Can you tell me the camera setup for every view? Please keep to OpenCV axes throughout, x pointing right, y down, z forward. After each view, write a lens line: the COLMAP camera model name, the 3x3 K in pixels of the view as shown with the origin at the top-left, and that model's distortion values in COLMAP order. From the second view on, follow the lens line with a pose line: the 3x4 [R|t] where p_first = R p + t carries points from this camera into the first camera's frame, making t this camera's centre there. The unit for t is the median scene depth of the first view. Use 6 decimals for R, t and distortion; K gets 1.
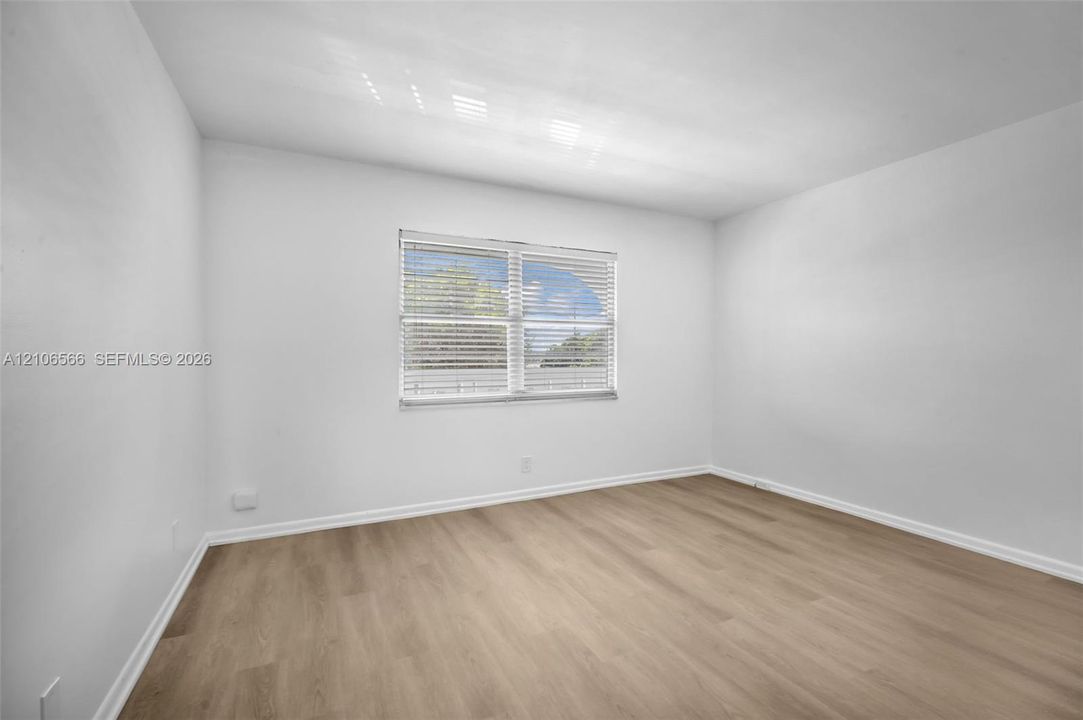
lens RADIAL K [[474.5, 0, 541.5], [0, 474.5, 360.0], [0, 0, 1]] dist [-0.002933, 0.000588]
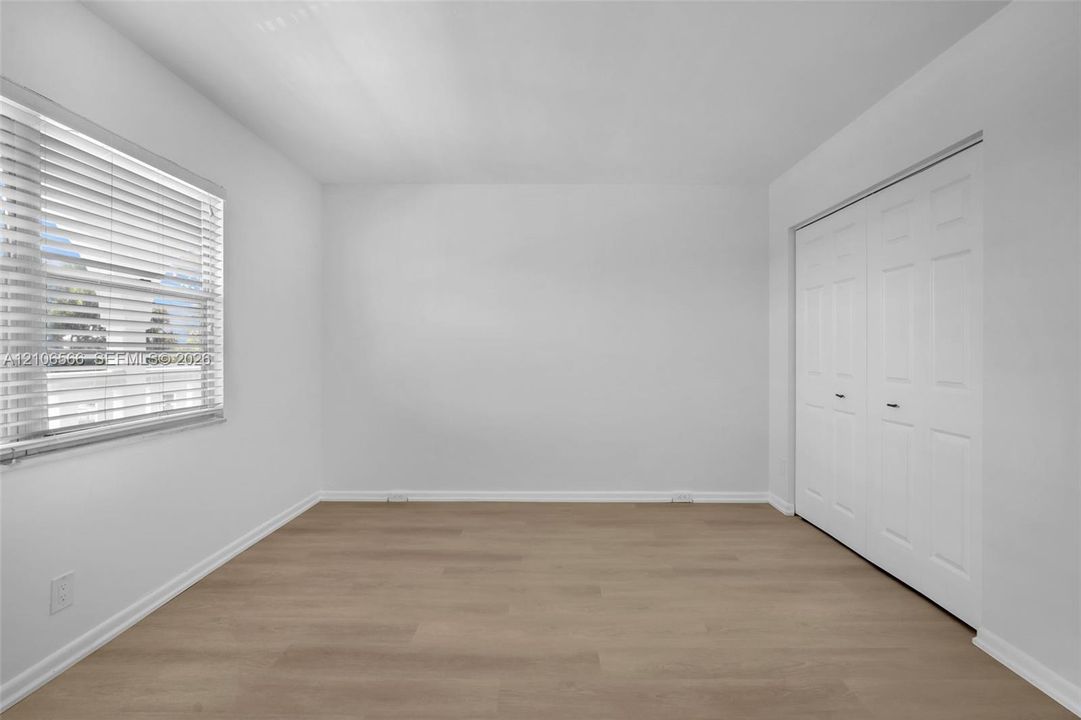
lens RADIAL K [[473.6, 0, 540.5], [0, 473.6, 360.0], [0, 0, 1]] dist [-0.002933, 0.000588]
pose [[0.440973, -0.012299, 0.897436, -0.239655], [0.006325, 0.999924, 0.010596, -0.003506], [-0.897498, 0.001003, 0.441018, 0.408234]]
